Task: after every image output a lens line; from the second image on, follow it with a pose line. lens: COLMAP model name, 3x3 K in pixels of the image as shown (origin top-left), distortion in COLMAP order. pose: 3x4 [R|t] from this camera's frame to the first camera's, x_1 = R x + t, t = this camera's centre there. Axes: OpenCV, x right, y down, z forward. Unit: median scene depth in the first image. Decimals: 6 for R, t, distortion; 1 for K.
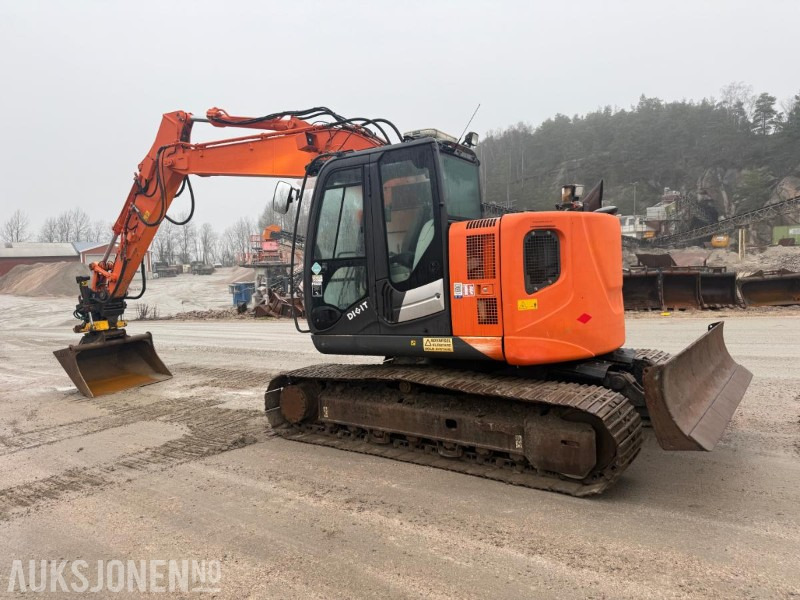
lens RADIAL K [[562.2, 0, 400.0], [0, 562.2, 300.0], [0, 0, 1]] dist [0.098452, -0.127644]
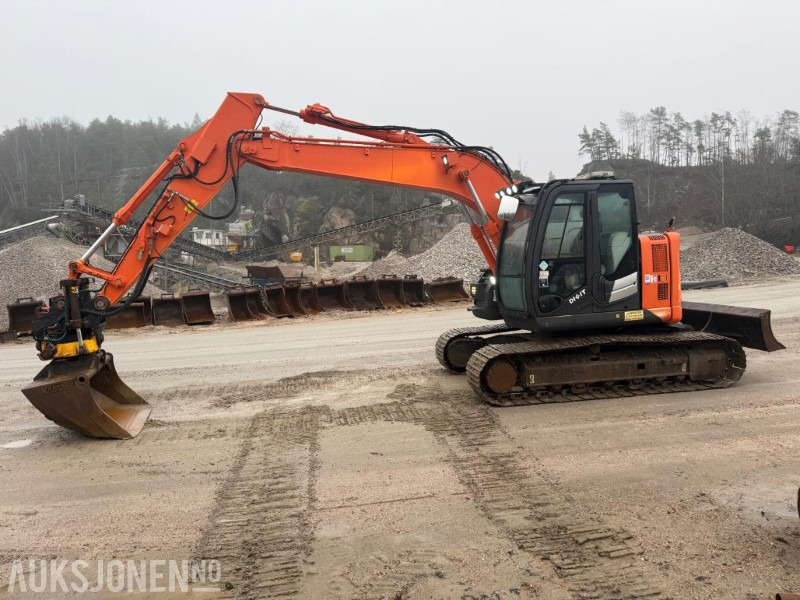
lens RADIAL K [[587.2, 0, 368.7], [0, 587.2, 294.4], [0, 0, 1]] dist [0.064731, -0.104697]
pose [[0.706147, -0.021073, 0.707752, -1.060822], [0.046175, 0.998800, -0.016332, 0.010502], [-0.706559, 0.044213, 0.706272, 0.252654]]
